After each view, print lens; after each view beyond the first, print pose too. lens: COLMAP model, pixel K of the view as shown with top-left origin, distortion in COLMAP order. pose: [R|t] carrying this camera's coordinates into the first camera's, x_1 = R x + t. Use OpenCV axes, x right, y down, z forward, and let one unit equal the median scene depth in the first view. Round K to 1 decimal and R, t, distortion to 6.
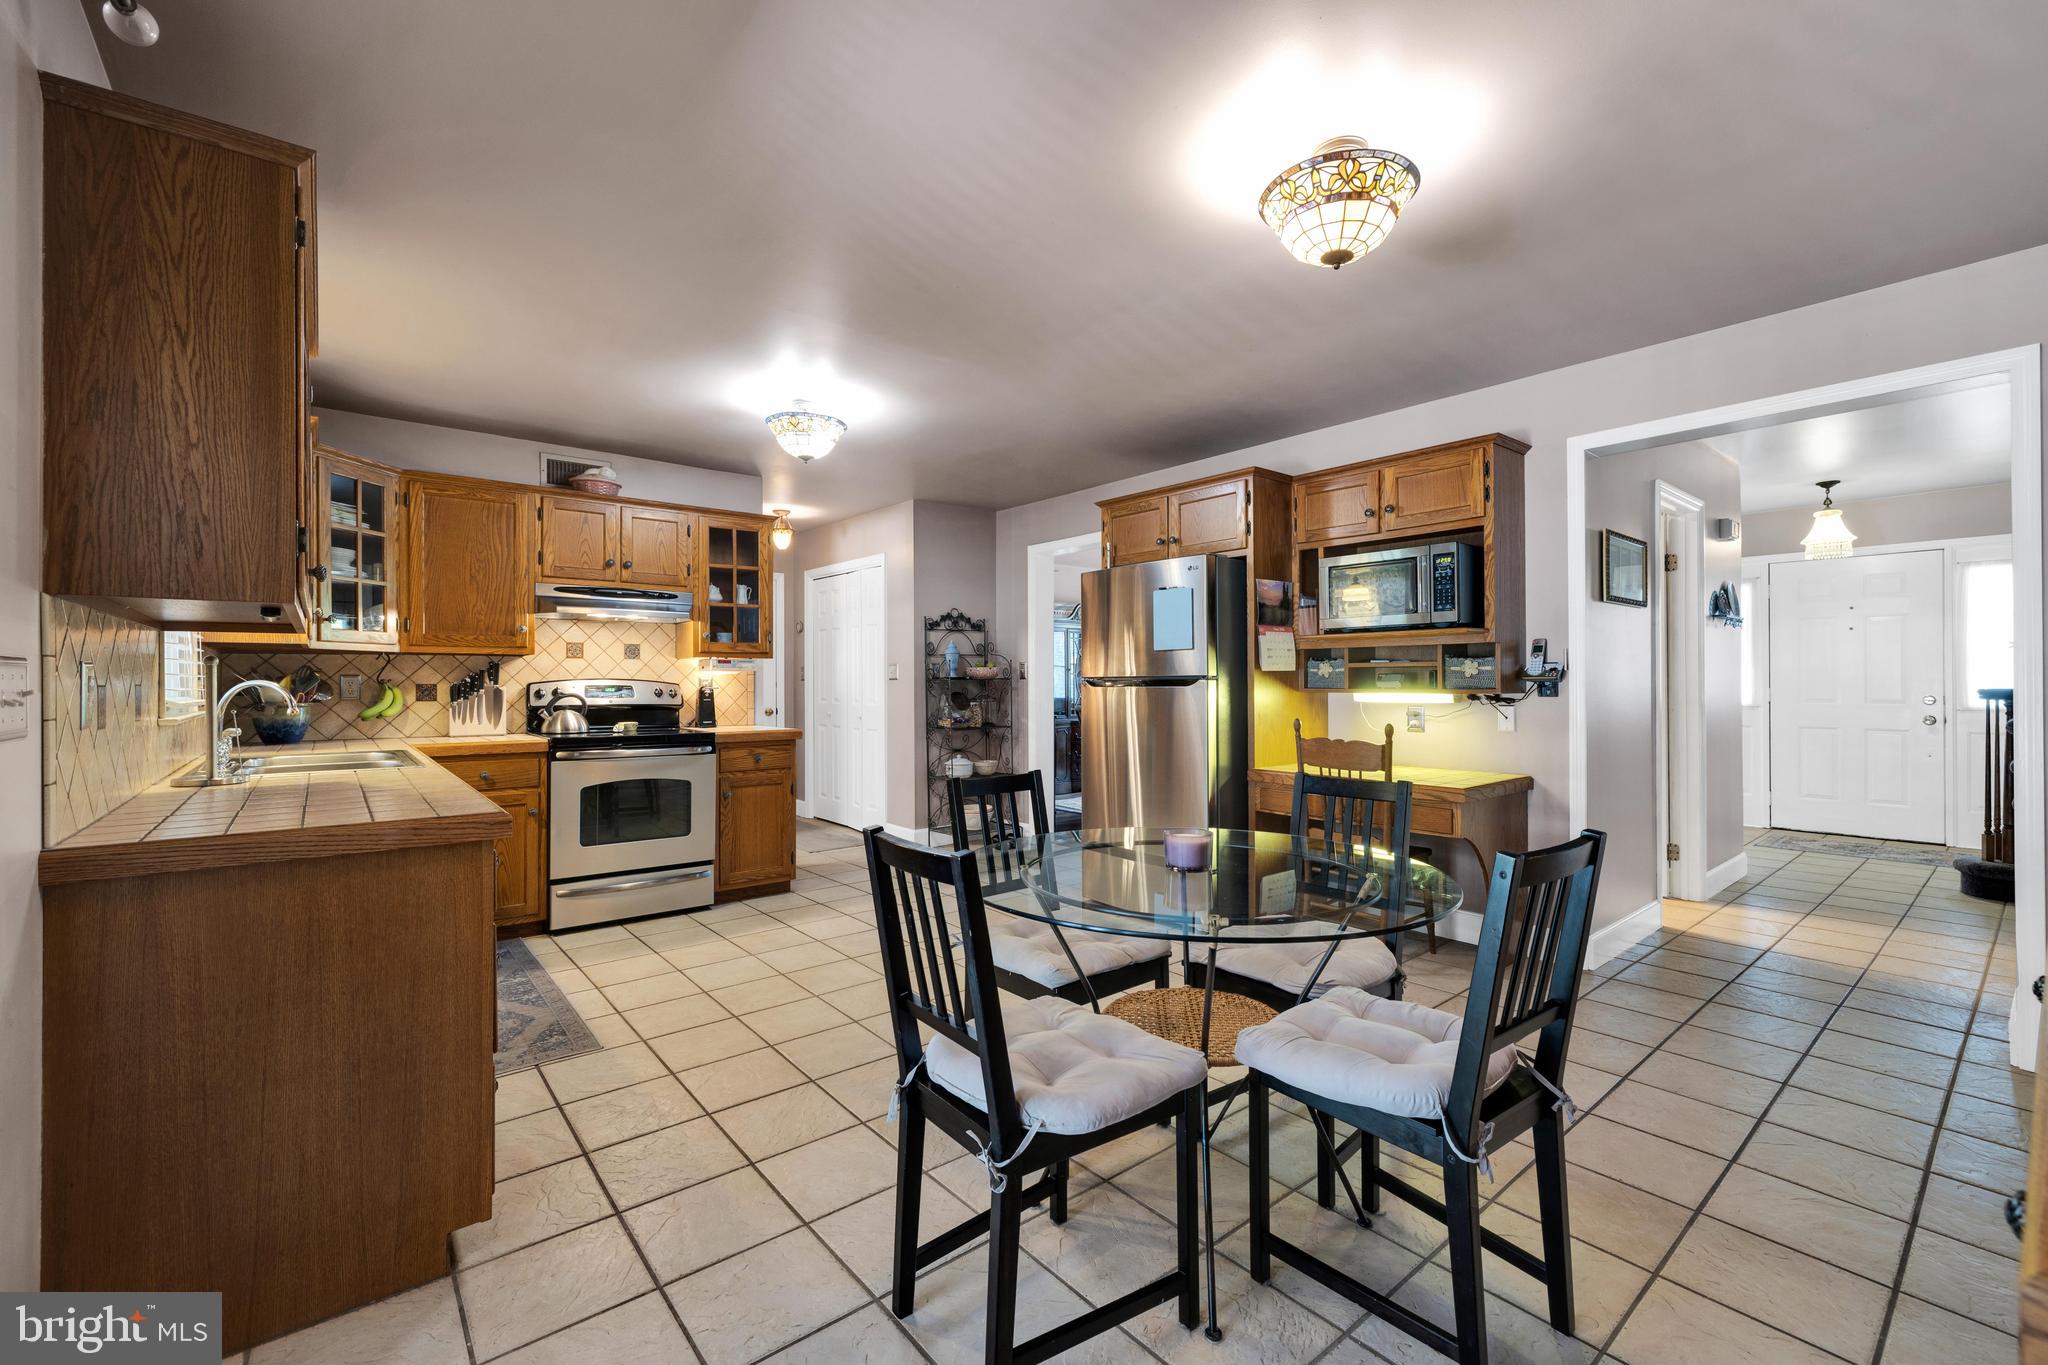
lens RADIAL K [[859.8, 0, 1025.8], [0, 859.8, 681.7], [0, 0, 1]] dist [0.006265, -0.000258]
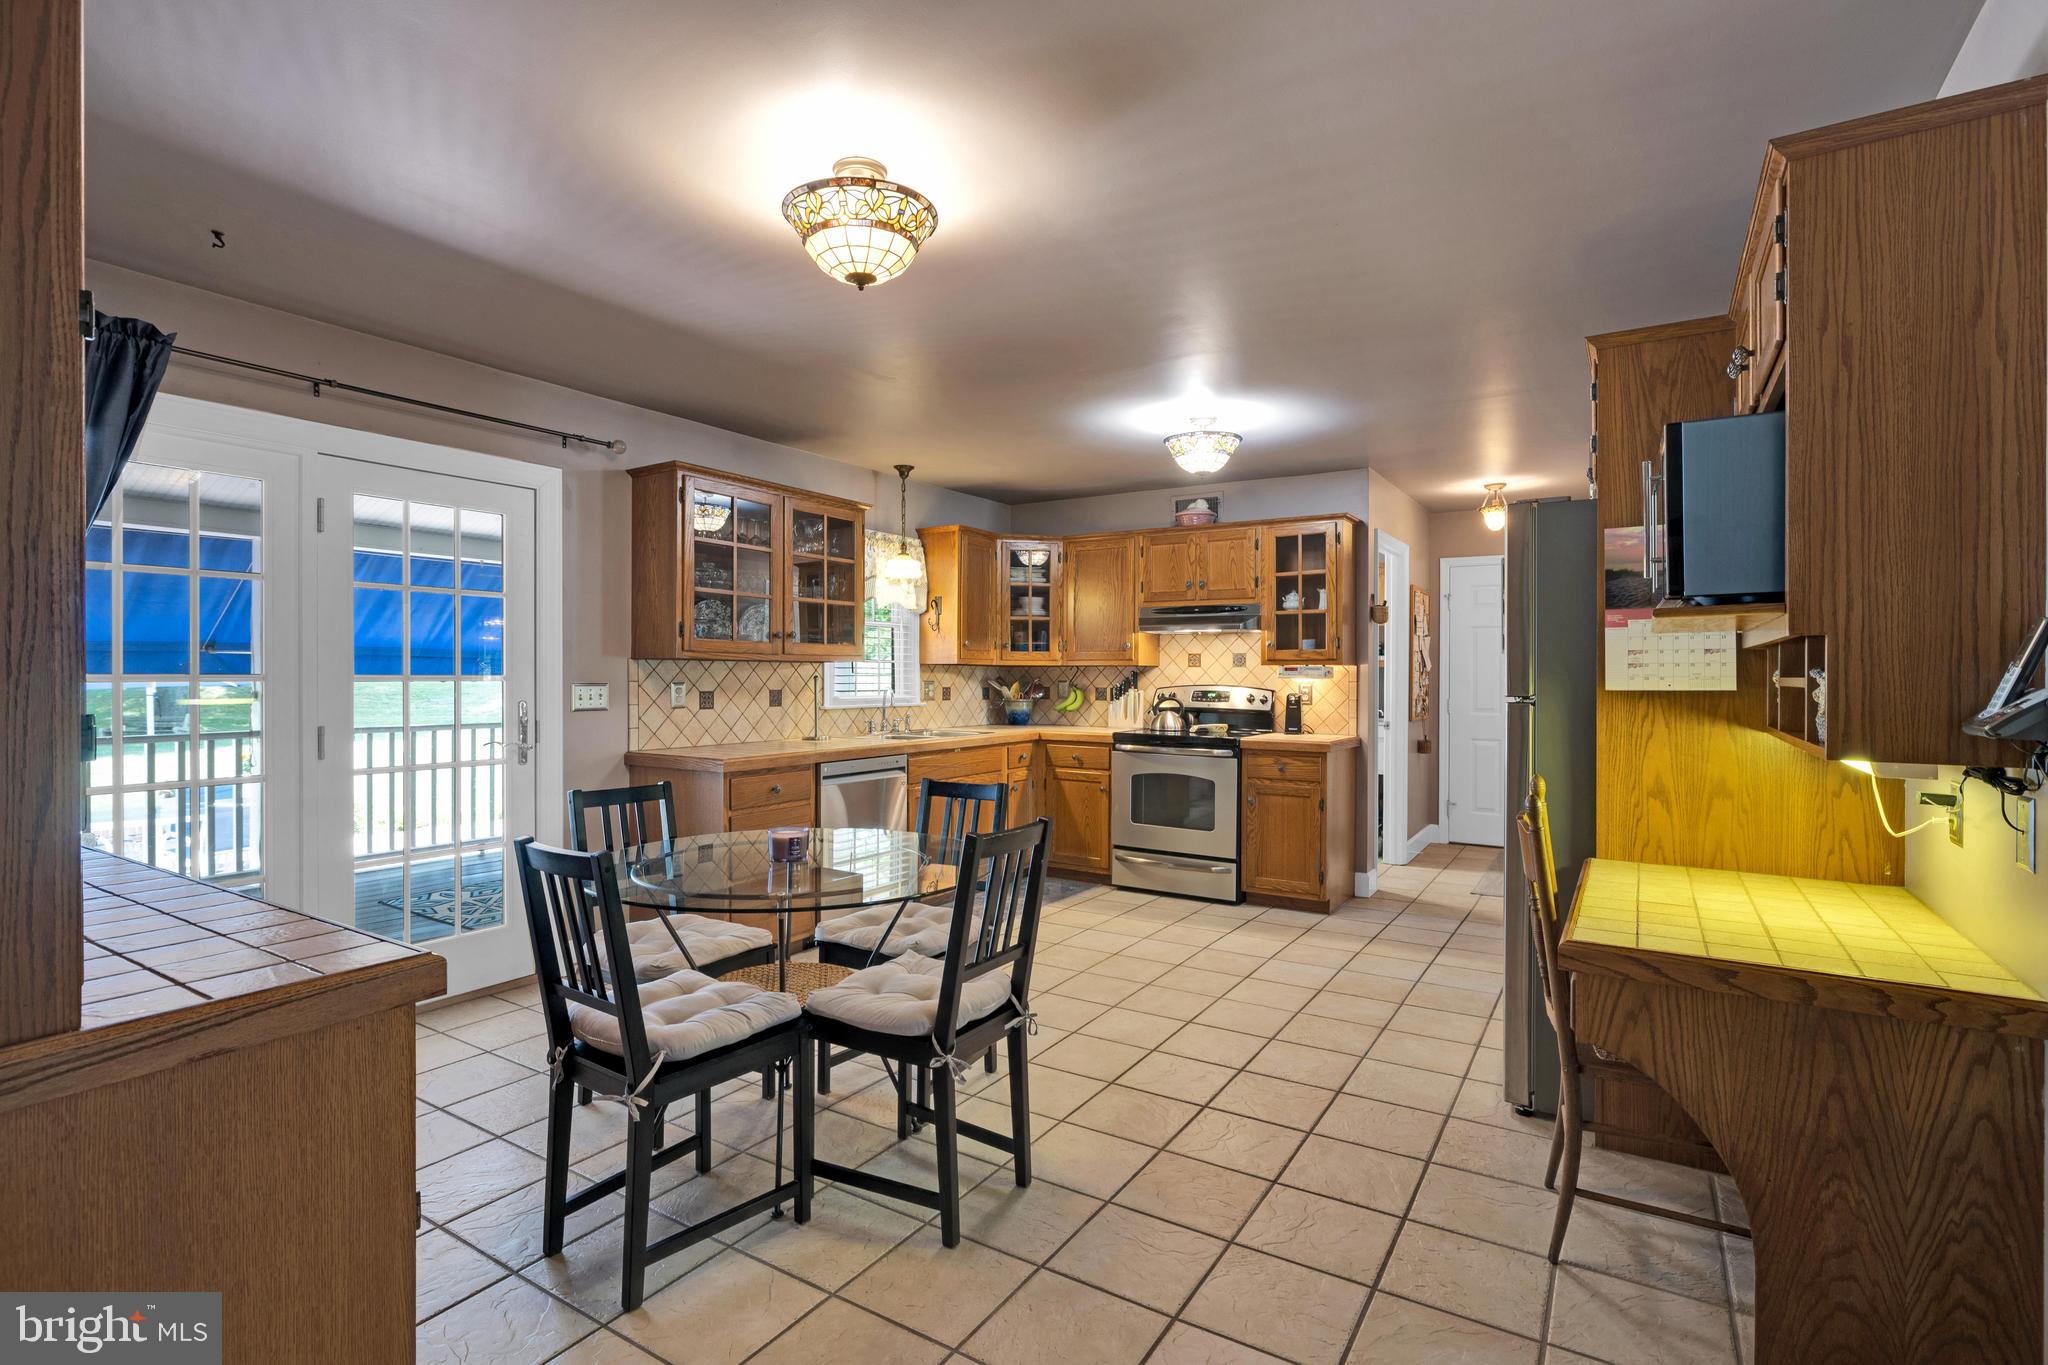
lens RADIAL K [[965.0, 0, 1018.0], [0, 965.0, 675.1], [0, 0, 1]] dist [0.002540, 0.000164]
pose [[0.303230, 0.003706, -0.952910, 0.702828], [-0.003883, 0.999989, 0.002653, -0.020543], [0.952909, 0.002896, 0.303242, 0.404648]]
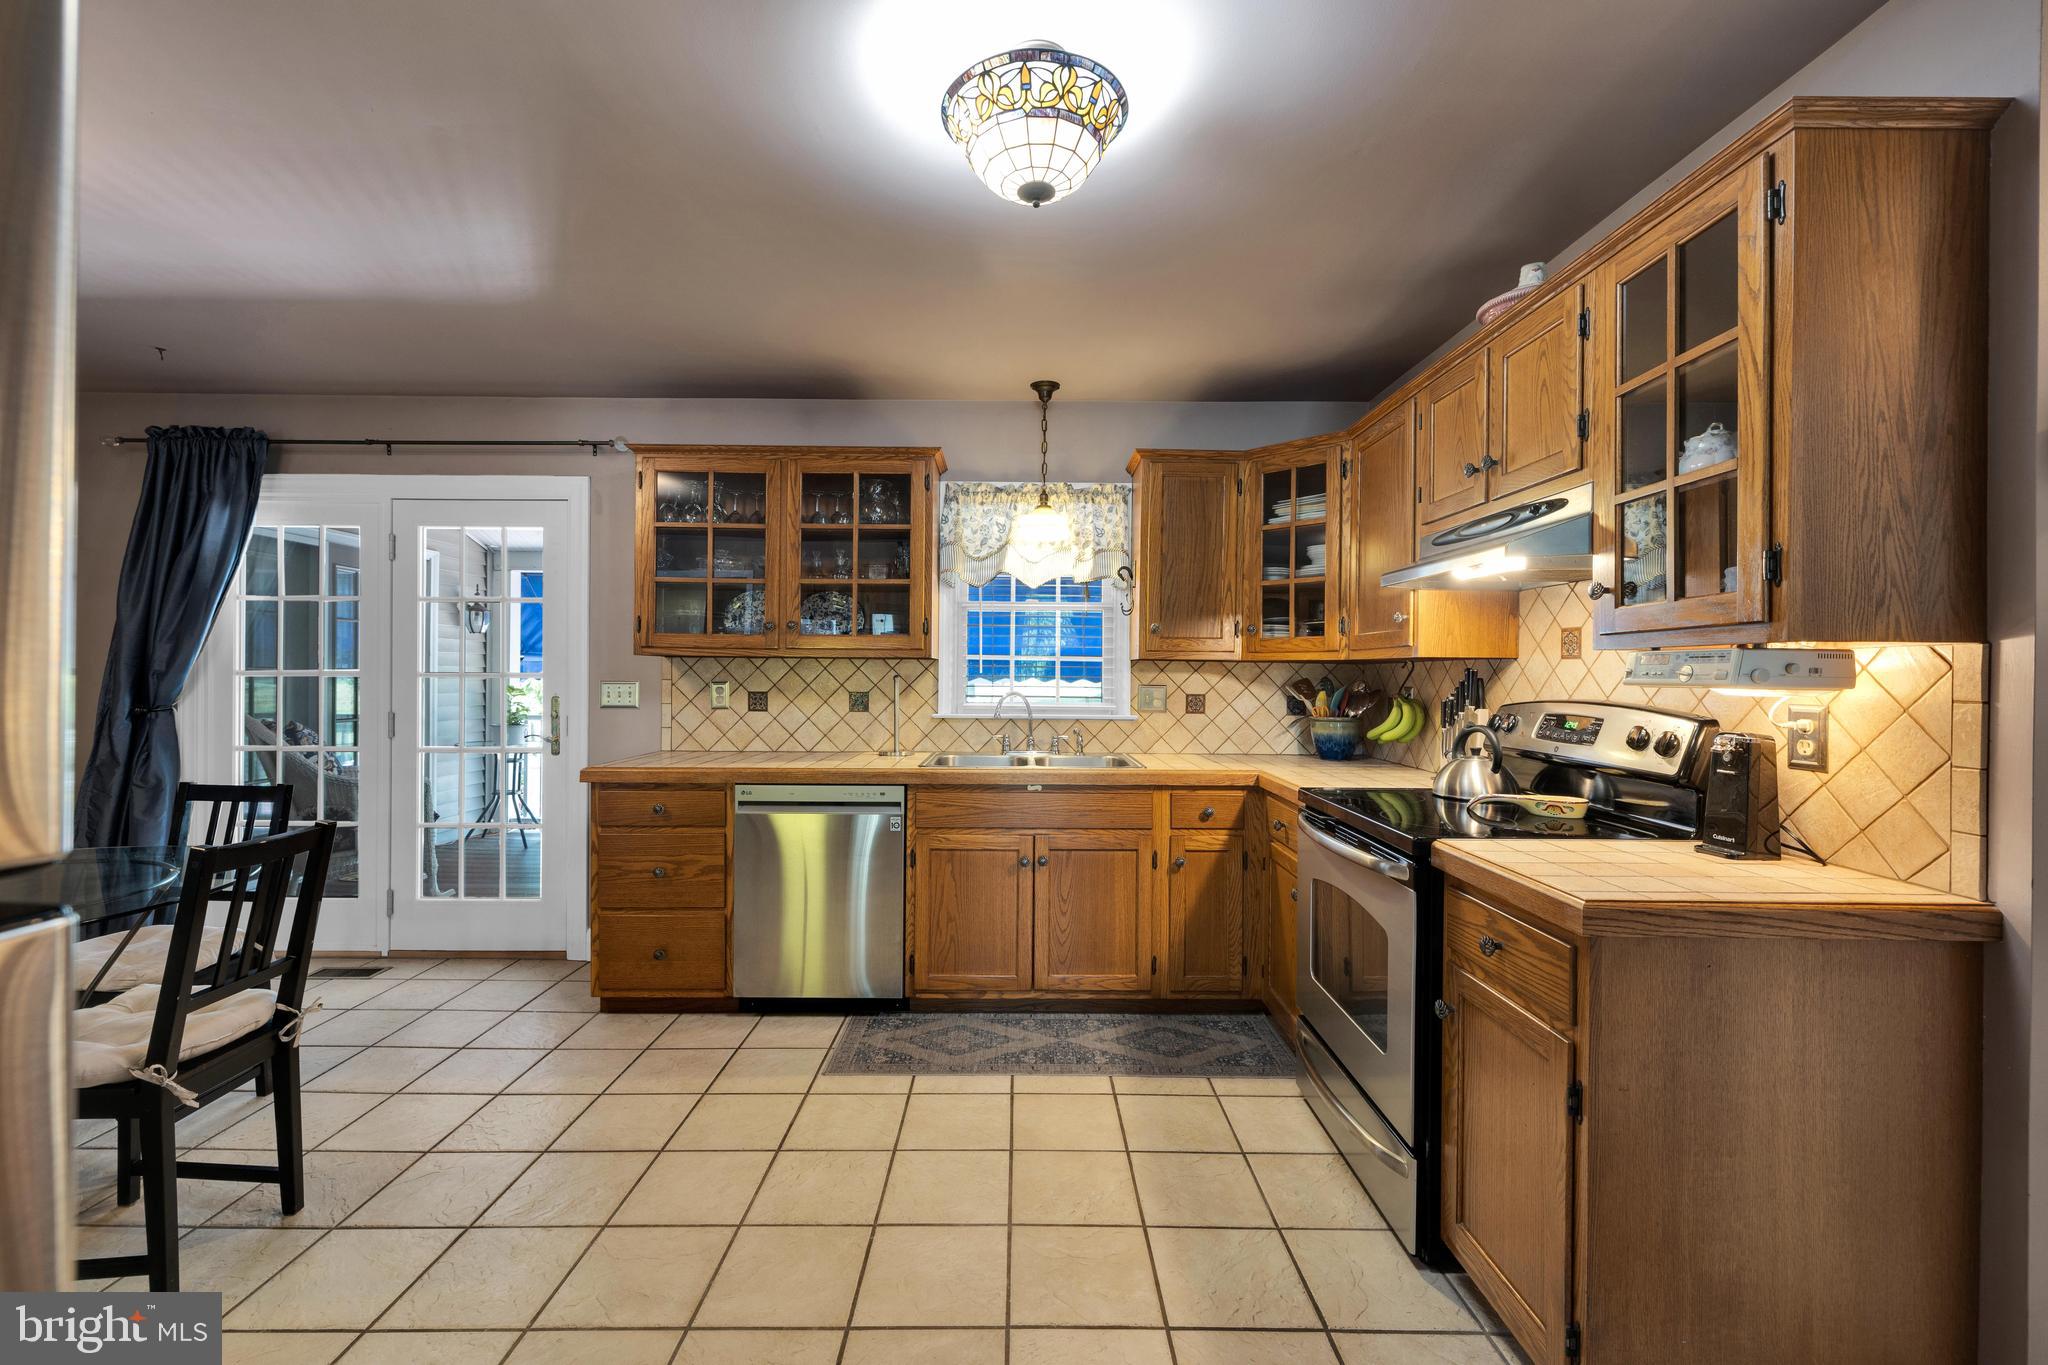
lens RADIAL K [[859.8, 0, 1032.4], [0, 859.8, 670.6], [0, 0, 1]] dist [0.006265, -0.000258]
pose [[-0.633369, -0.005869, -0.773828, 0.073700], [-0.005661, 0.999980, -0.002951, -0.018703], [0.773829, 0.002512, -0.633389, 1.161095]]
